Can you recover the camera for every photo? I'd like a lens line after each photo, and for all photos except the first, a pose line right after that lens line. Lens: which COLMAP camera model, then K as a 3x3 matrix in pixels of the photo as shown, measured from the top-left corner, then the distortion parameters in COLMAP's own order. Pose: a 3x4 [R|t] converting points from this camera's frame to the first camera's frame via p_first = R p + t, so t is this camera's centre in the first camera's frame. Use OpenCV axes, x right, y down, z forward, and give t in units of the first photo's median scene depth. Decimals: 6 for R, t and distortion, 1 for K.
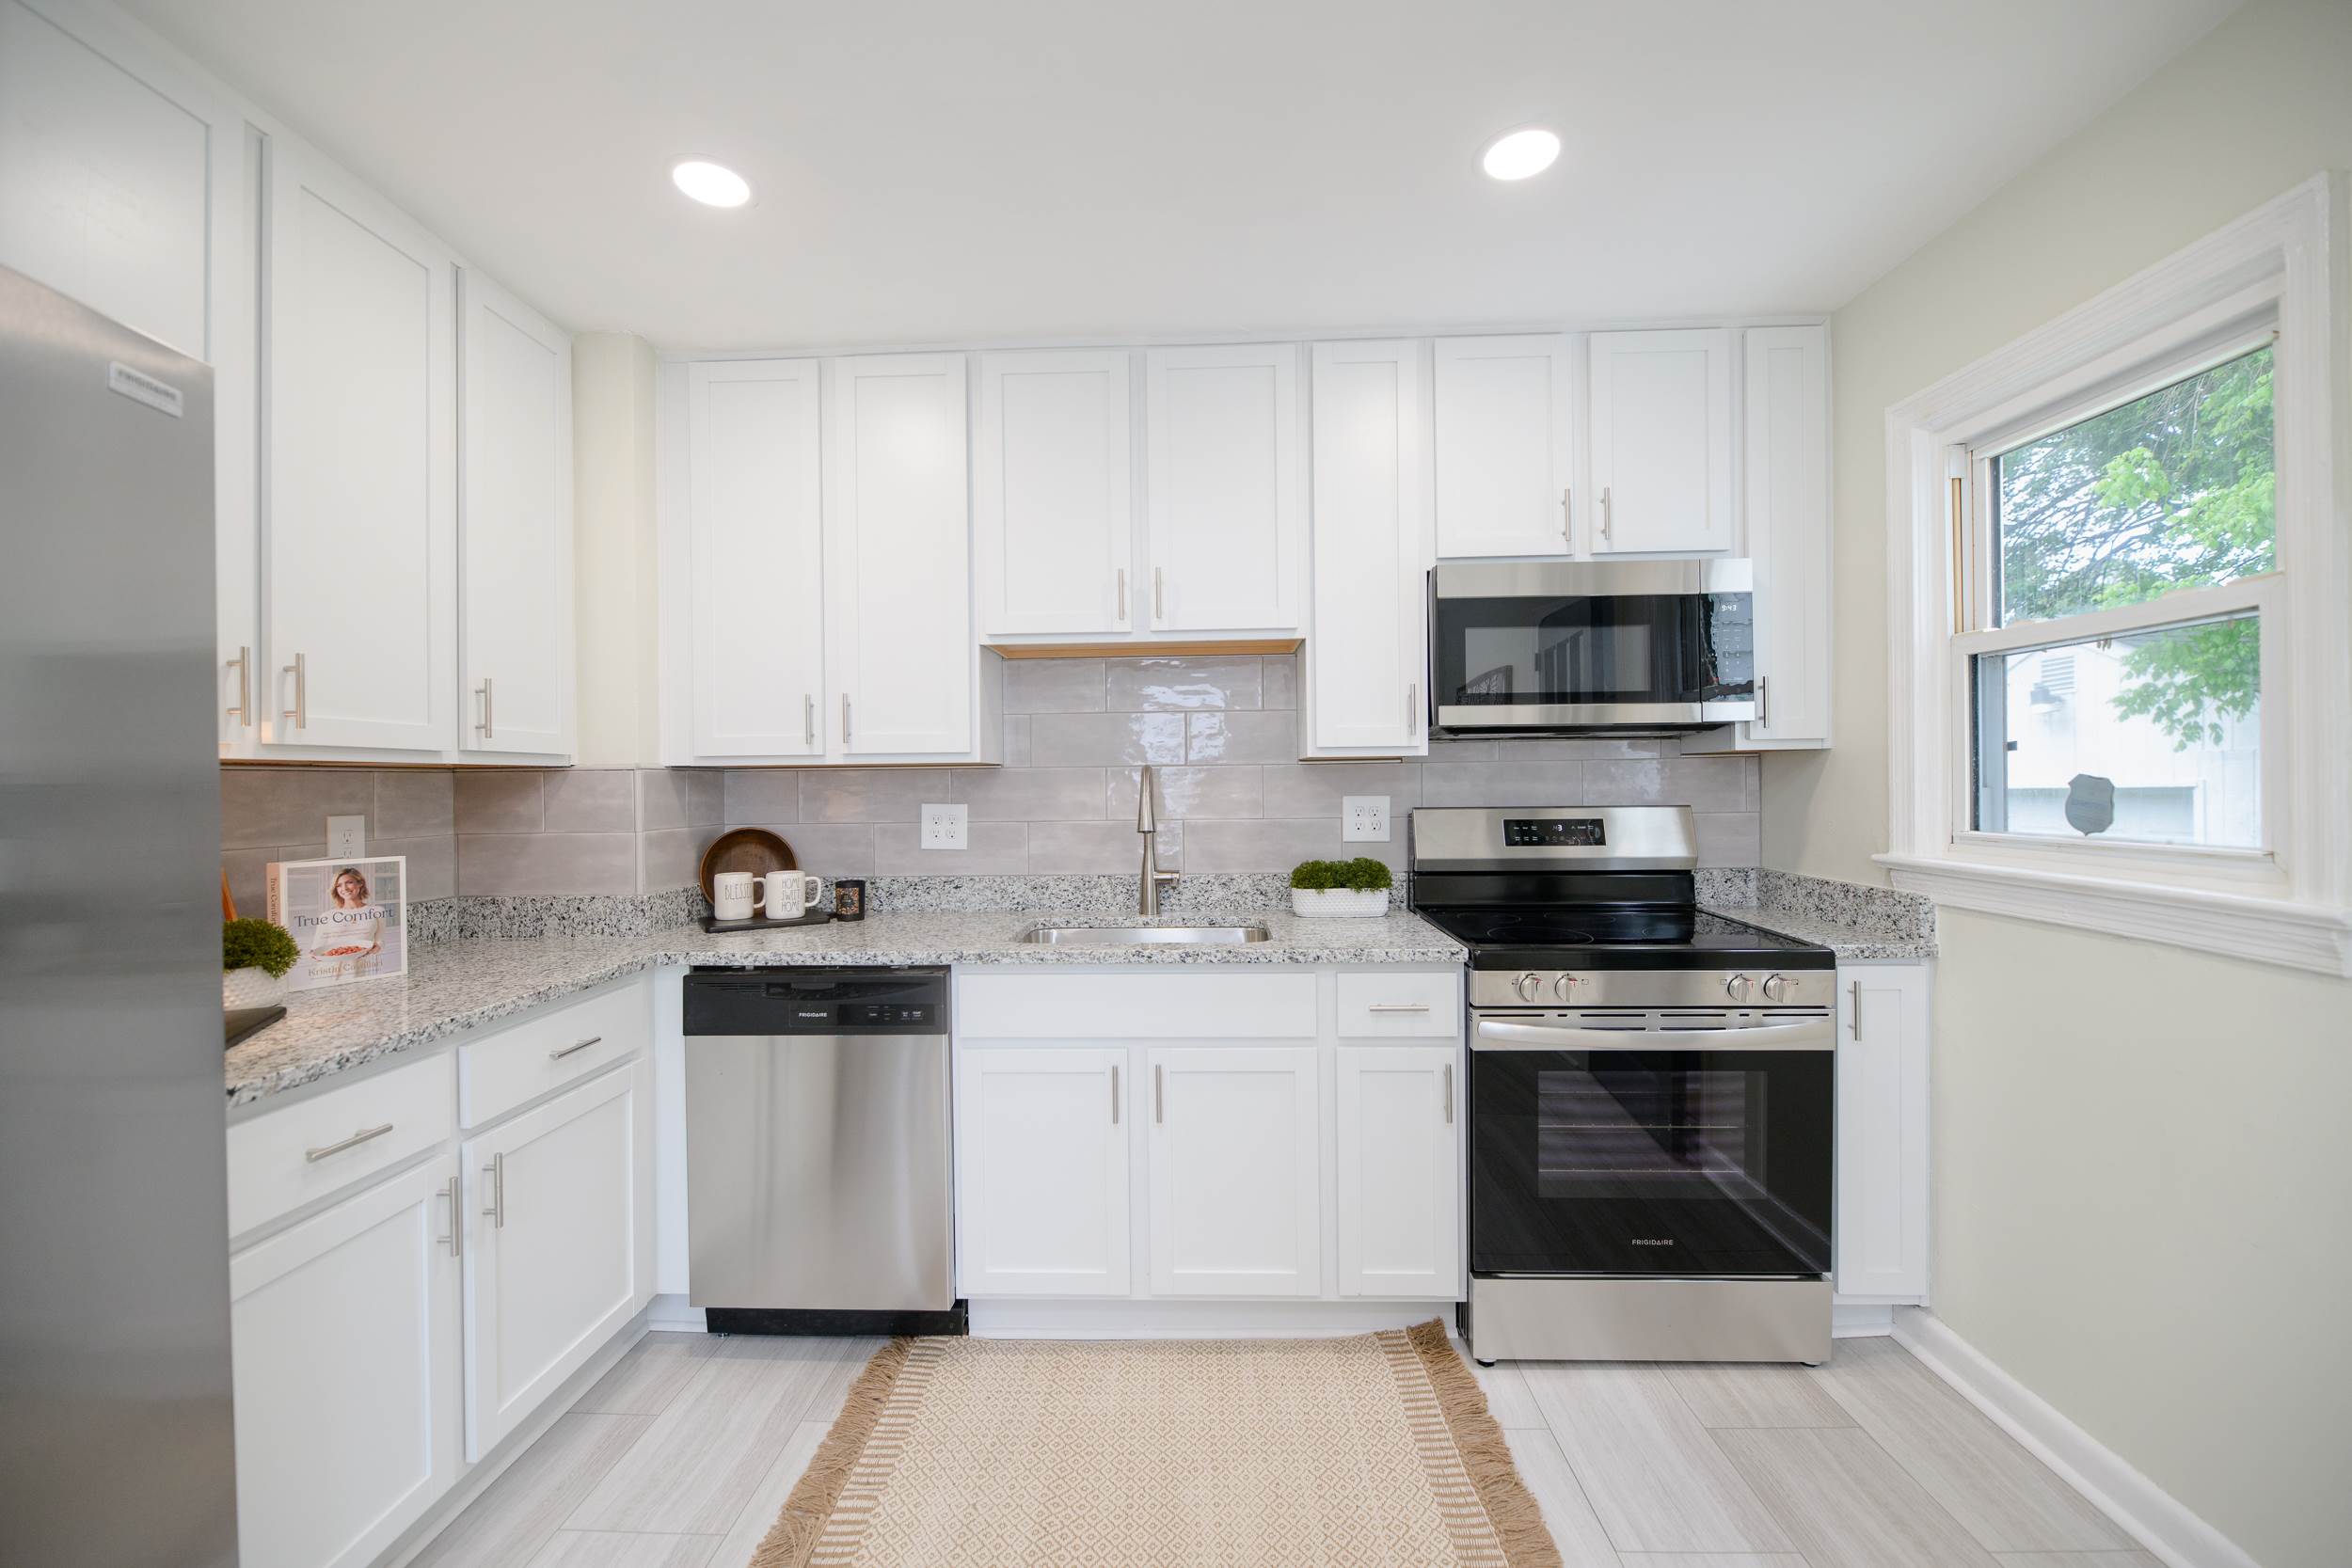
lens RADIAL K [[933.8, 0, 1166.1], [0, 933.8, 788.7], [0, 0, 1]] dist [-0.000419, -0.004592]
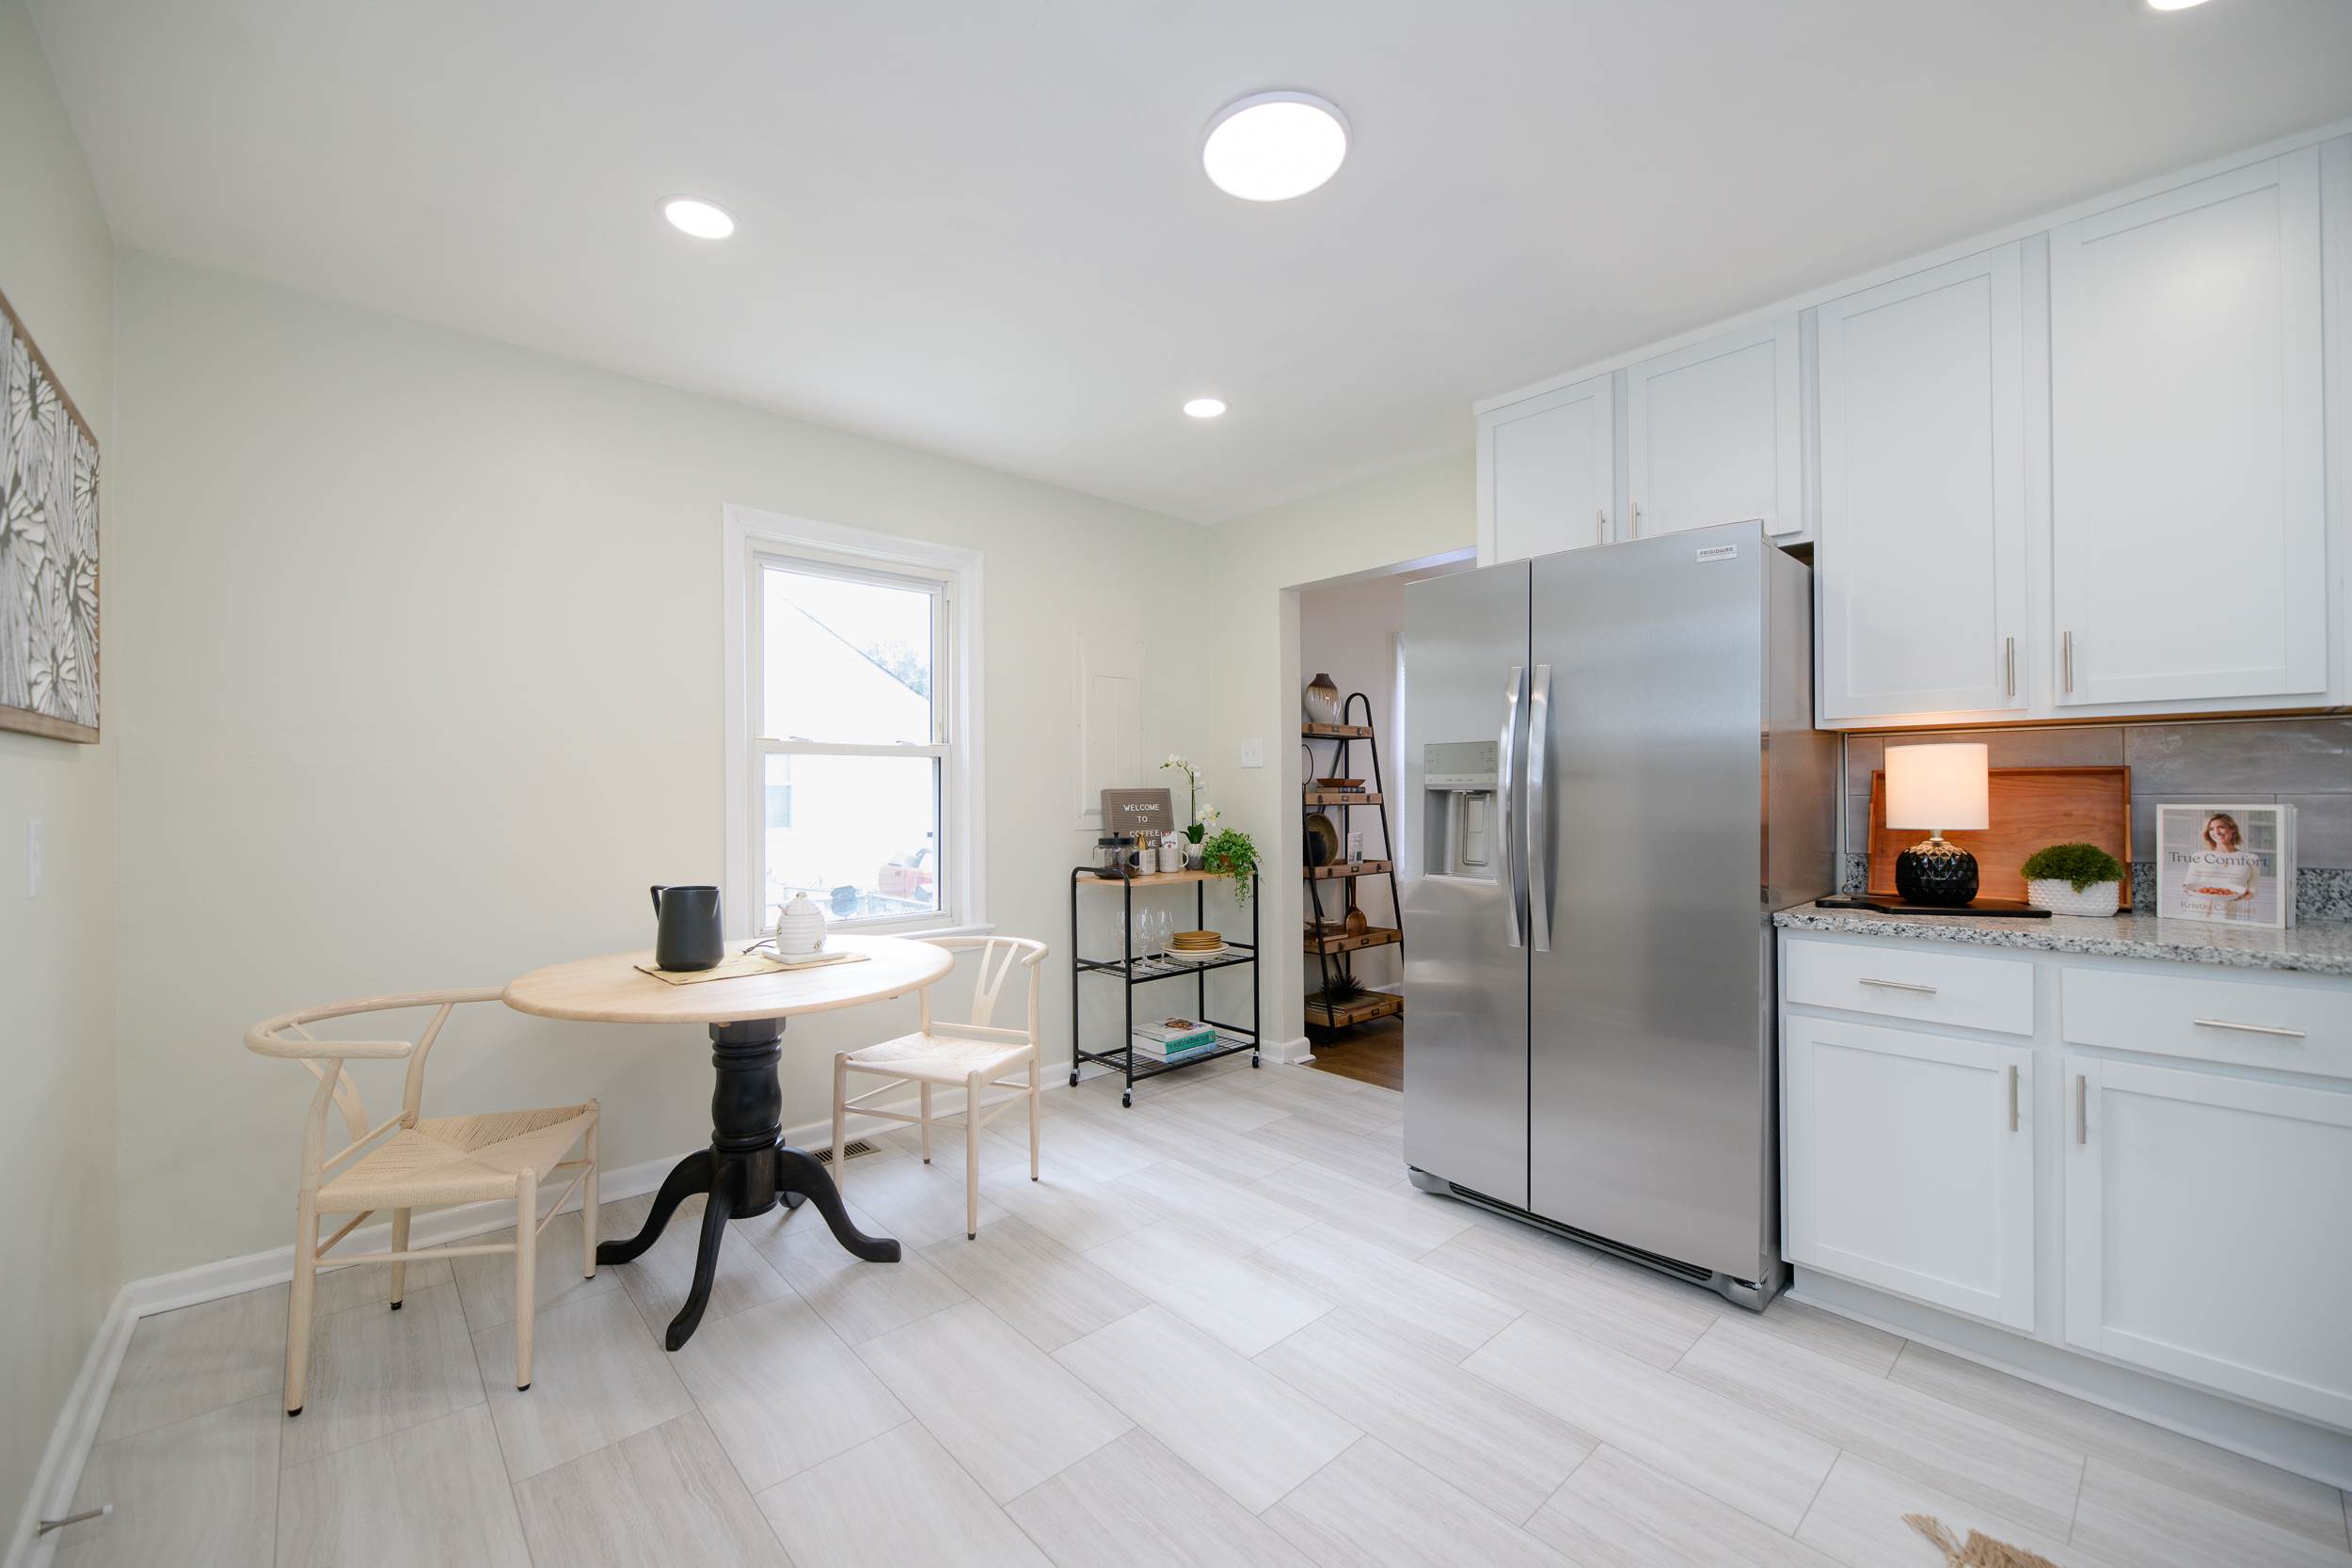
lens RADIAL K [[944.8, 0, 1165.4], [0, 944.8, 788.3], [0, 0, 1]] dist [0.000031, -0.000081]
pose [[-0.716009, 0.016418, -0.697898, 0.606968], [0.012033, 0.999865, 0.011176, 0.026151], [0.697987, -0.000395, -0.716110, 0.791732]]
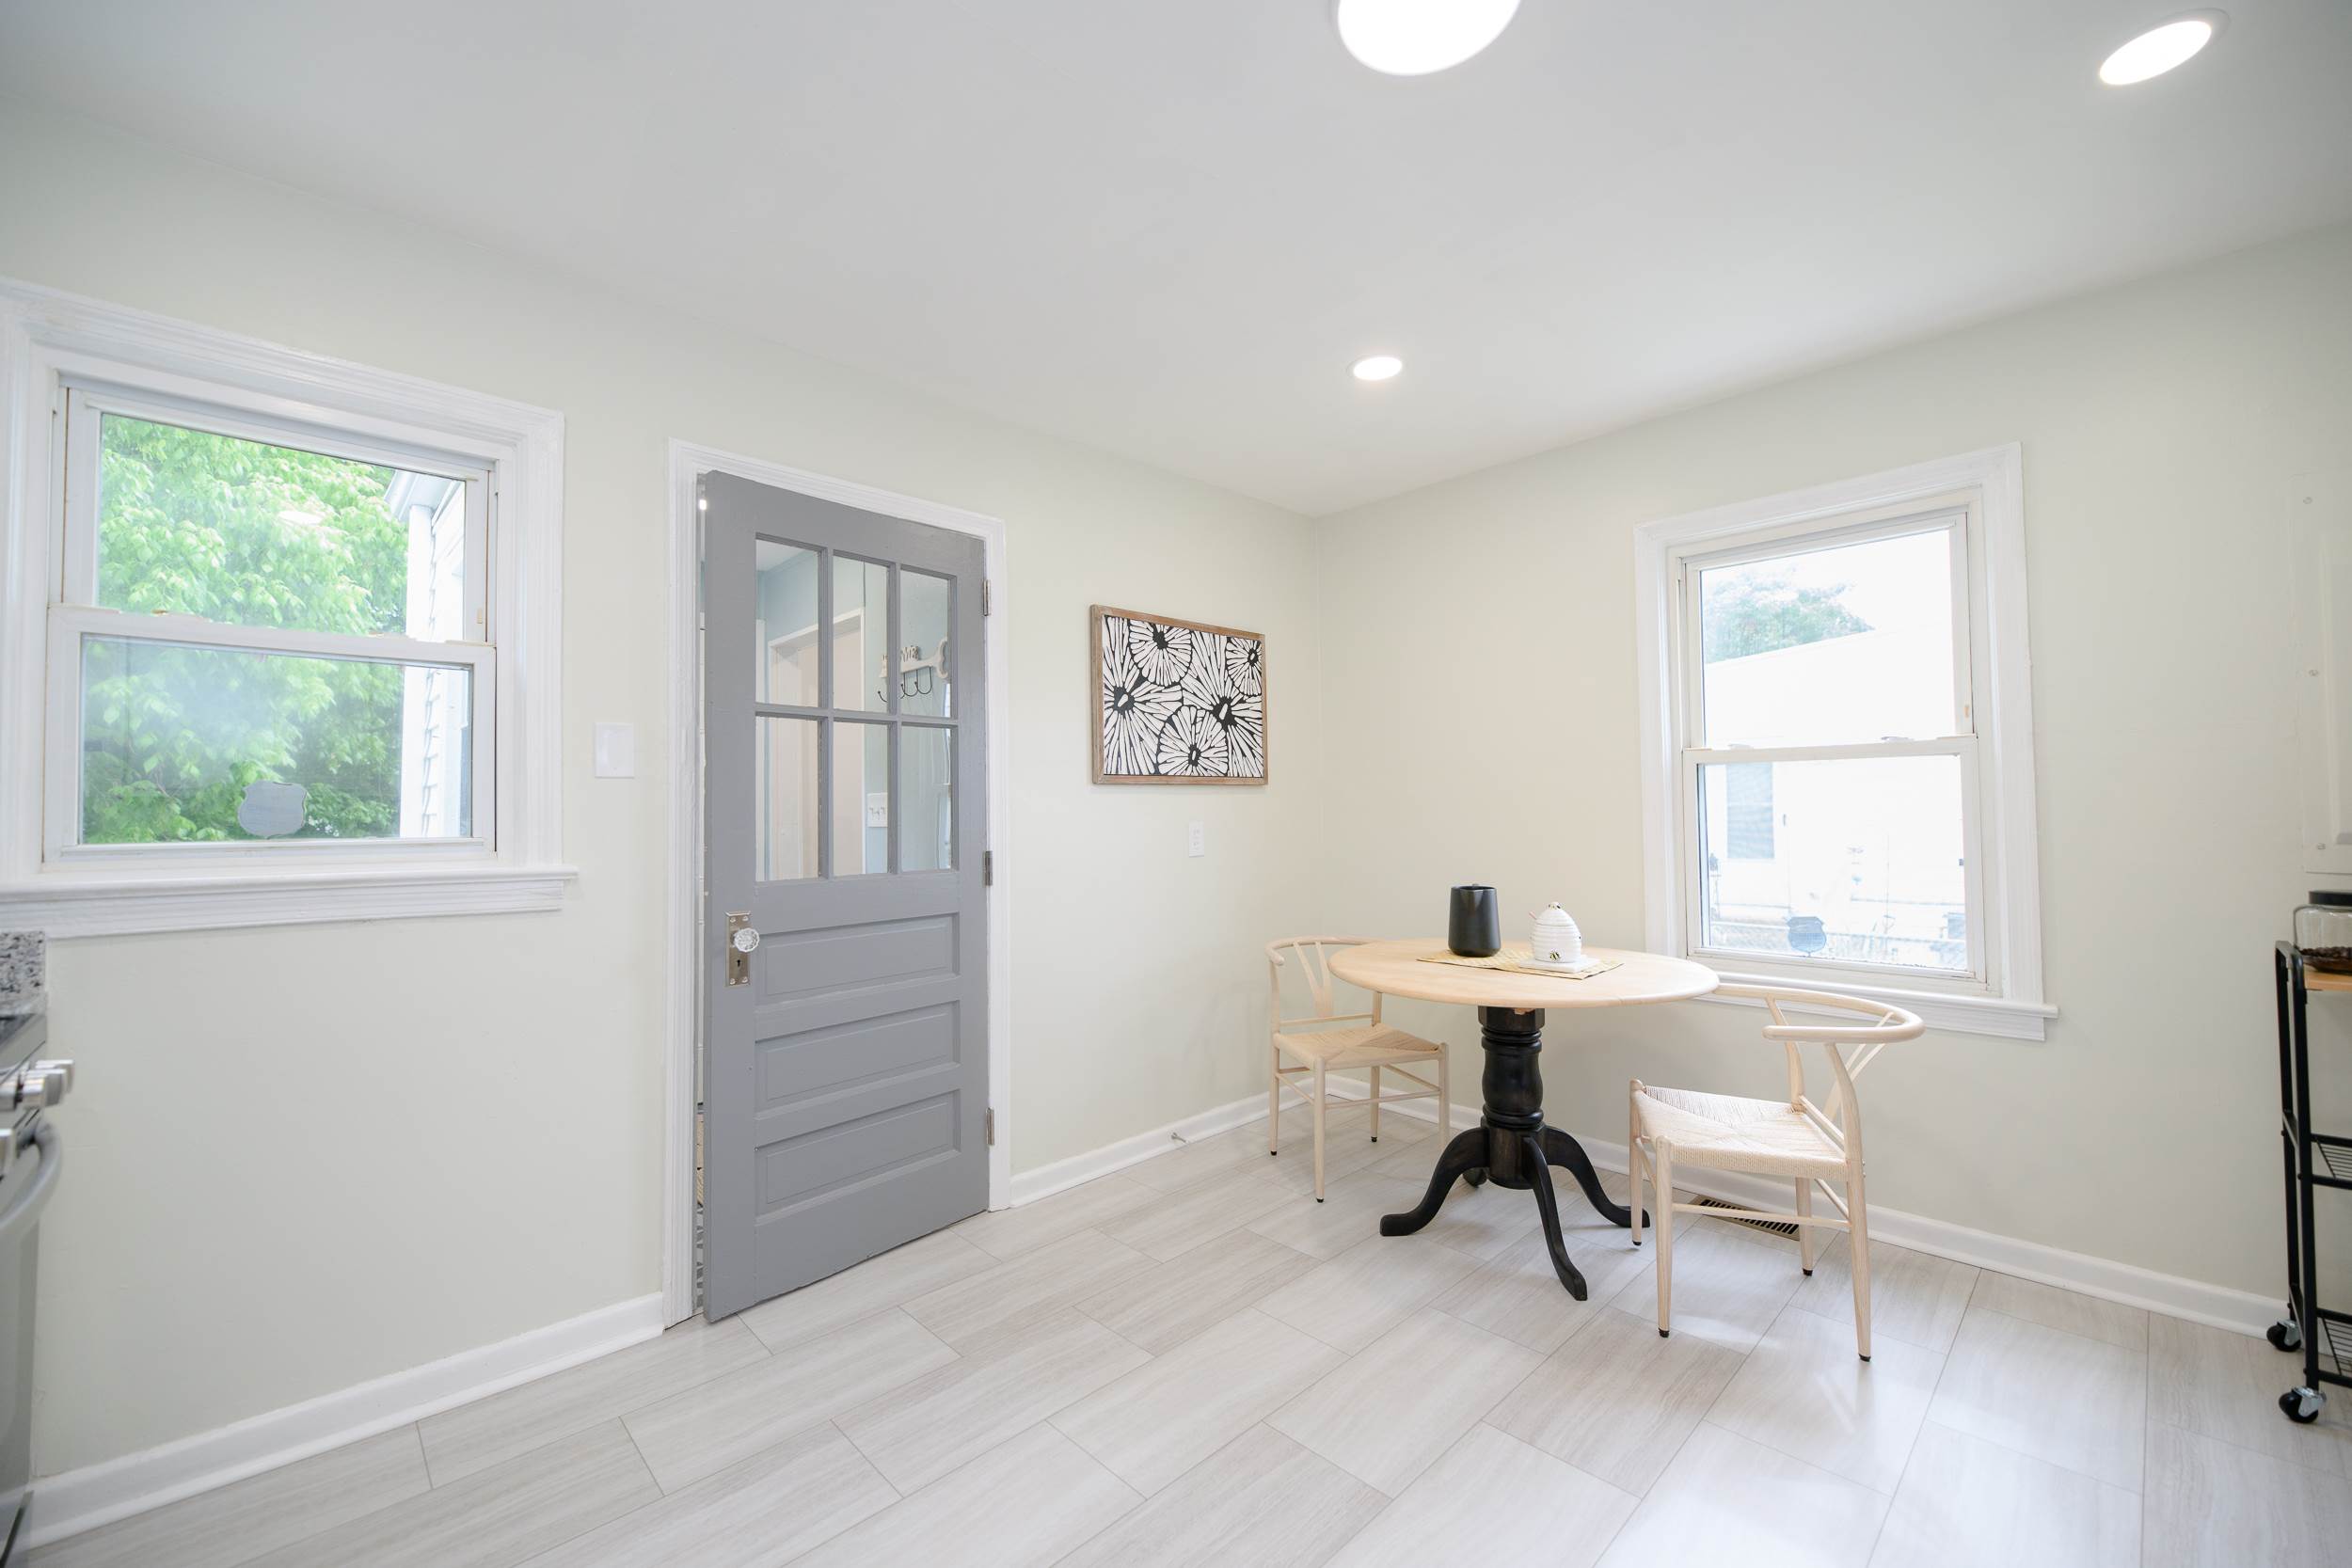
lens RADIAL K [[939.8, 0, 1171.7], [0, 939.8, 789.2], [0, 0, 1]] dist [-0.000643, -0.003953]
pose [[-0.719153, 0.038992, 0.693757, -0.414586], [0.024146, 0.999224, -0.031130, 0.041700], [-0.694432, -0.005636, -0.719536, 0.855067]]
